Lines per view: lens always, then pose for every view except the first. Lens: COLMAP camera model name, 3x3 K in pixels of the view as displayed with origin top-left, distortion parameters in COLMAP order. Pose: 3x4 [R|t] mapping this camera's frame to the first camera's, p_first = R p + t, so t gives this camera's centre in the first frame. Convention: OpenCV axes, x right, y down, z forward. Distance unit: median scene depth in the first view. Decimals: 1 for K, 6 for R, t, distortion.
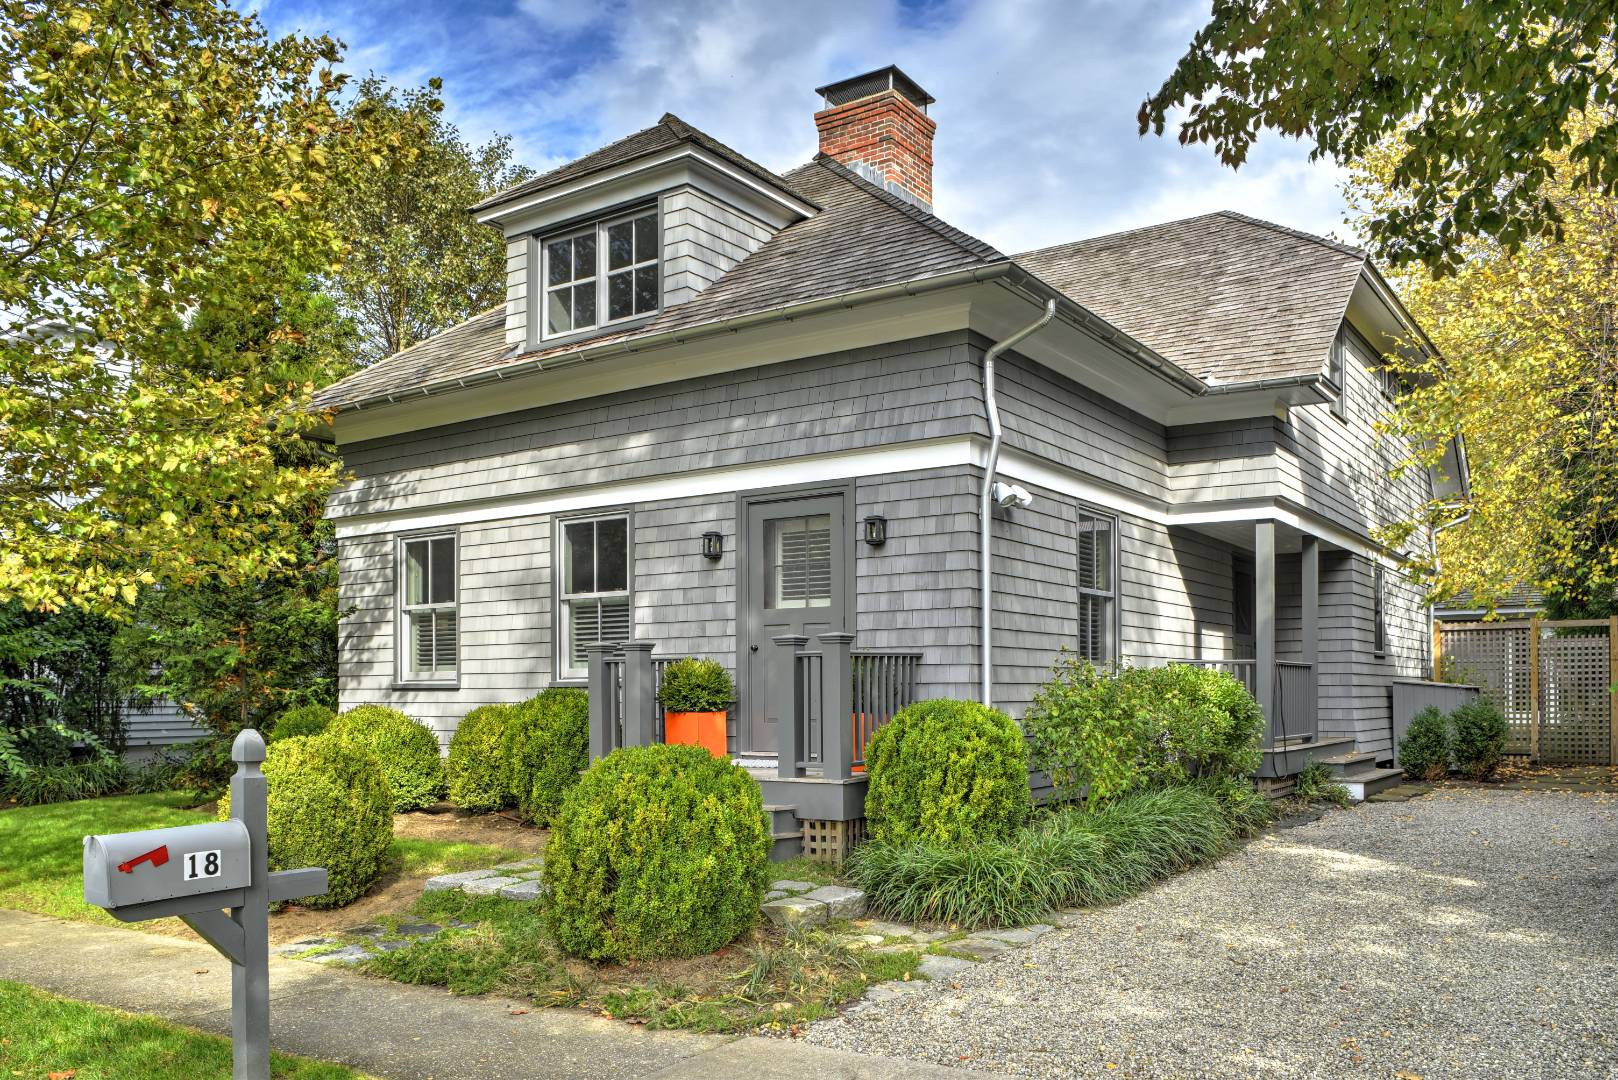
lens RADIAL K [[1288.7, 0, 809.5], [0, 1288.7, 667.4], [0, 0, 1]] dist [-0.070235, 0.005321]
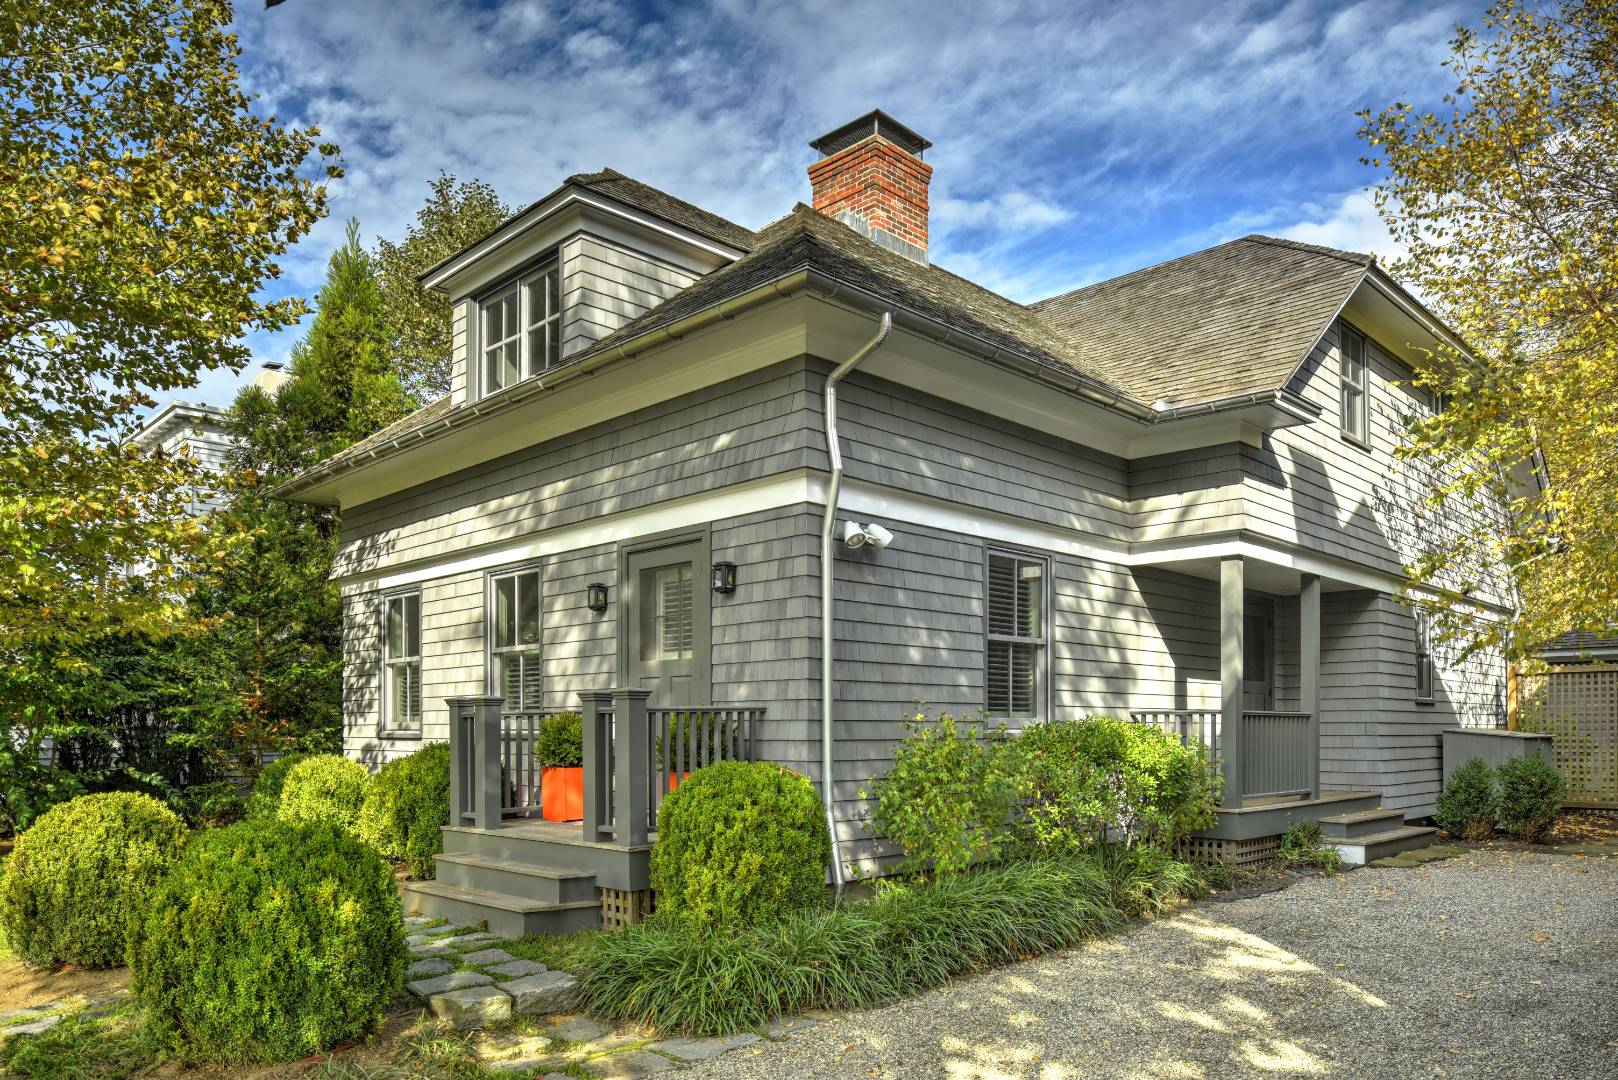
lens RADIAL K [[1117.0, 0, 808.4], [0, 1117.0, 709.4], [0, 0, 1]] dist [-0.029943, -0.000079]
pose [[0.983121, -0.000566, -0.182953, 0.216678], [0.001079, 0.999996, 0.002704, -0.009837], [0.182951, -0.002856, 0.983118, 0.173849]]
